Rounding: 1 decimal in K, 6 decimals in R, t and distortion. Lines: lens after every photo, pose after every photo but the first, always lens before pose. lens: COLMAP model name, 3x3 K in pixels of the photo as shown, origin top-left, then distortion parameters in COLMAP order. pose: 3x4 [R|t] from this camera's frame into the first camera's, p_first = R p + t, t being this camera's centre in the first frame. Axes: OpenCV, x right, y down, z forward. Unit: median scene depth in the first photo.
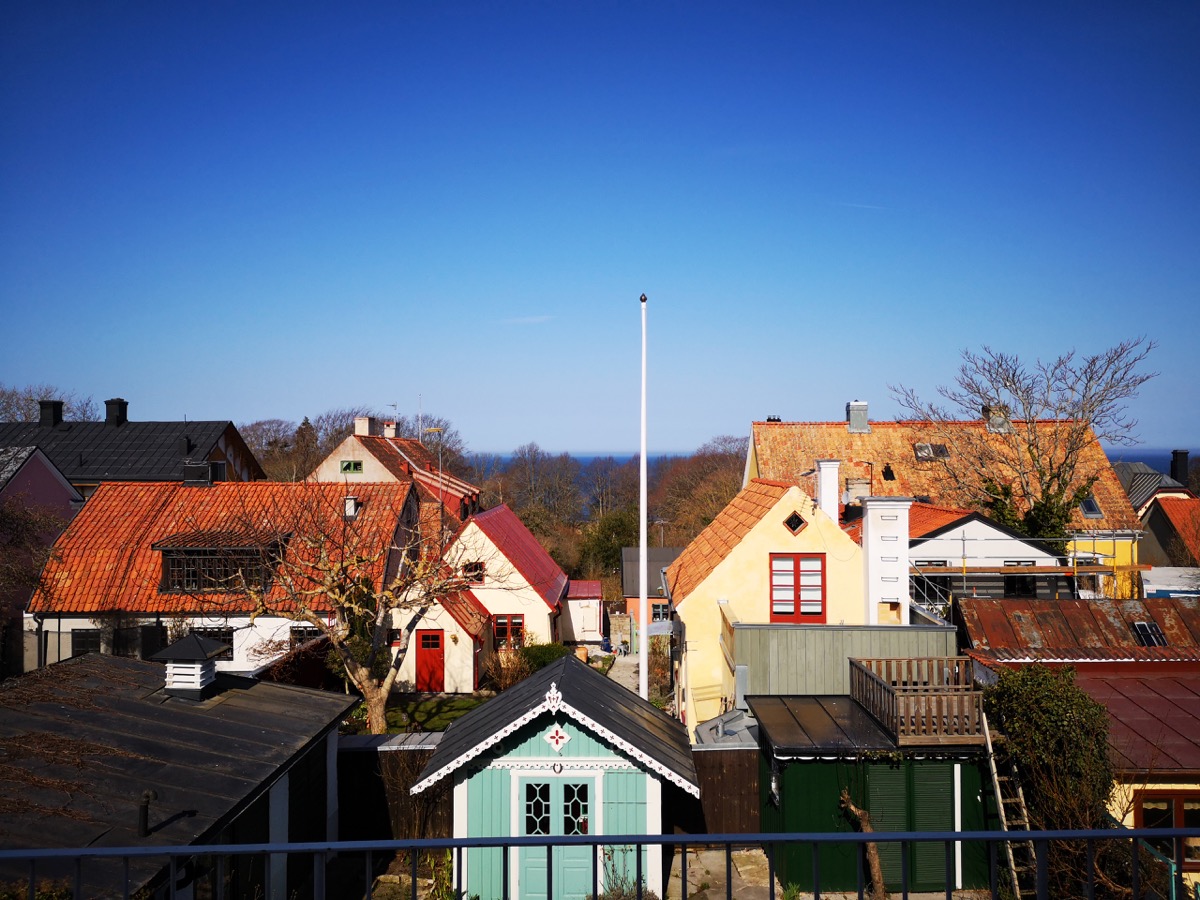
lens RADIAL K [[971.3, 0, 603.2], [0, 971.3, 451.8], [0, 0, 1]] dist [0.142256, -0.180768]
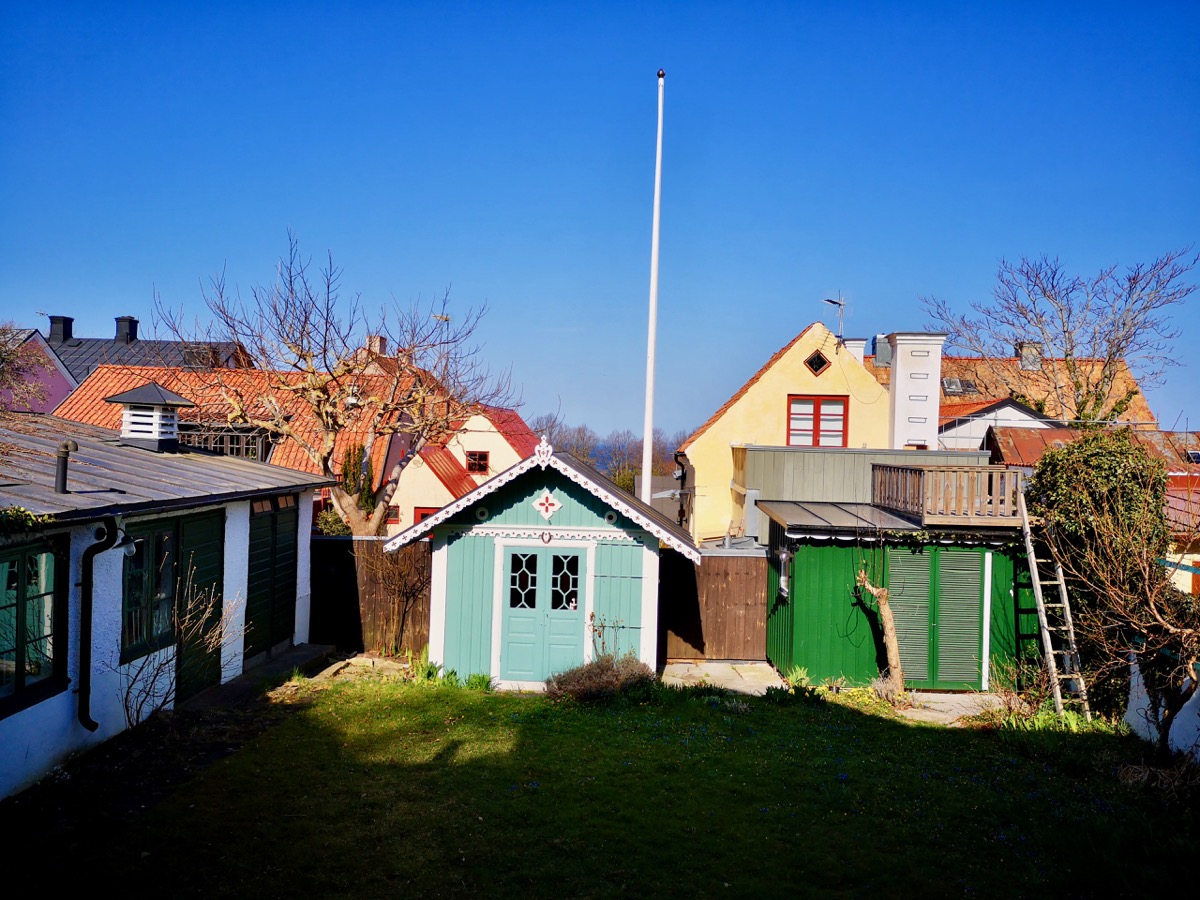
lens RADIAL K [[971.3, 0, 603.2], [0, 971.3, 451.8], [0, 0, 1]] dist [0.142256, -0.180768]
pose [[0.999223, 0.034036, -0.019855, 0.021449], [-0.033963, 0.999415, 0.004000, 0.234200], [0.019979, -0.003323, 0.999795, 0.096295]]
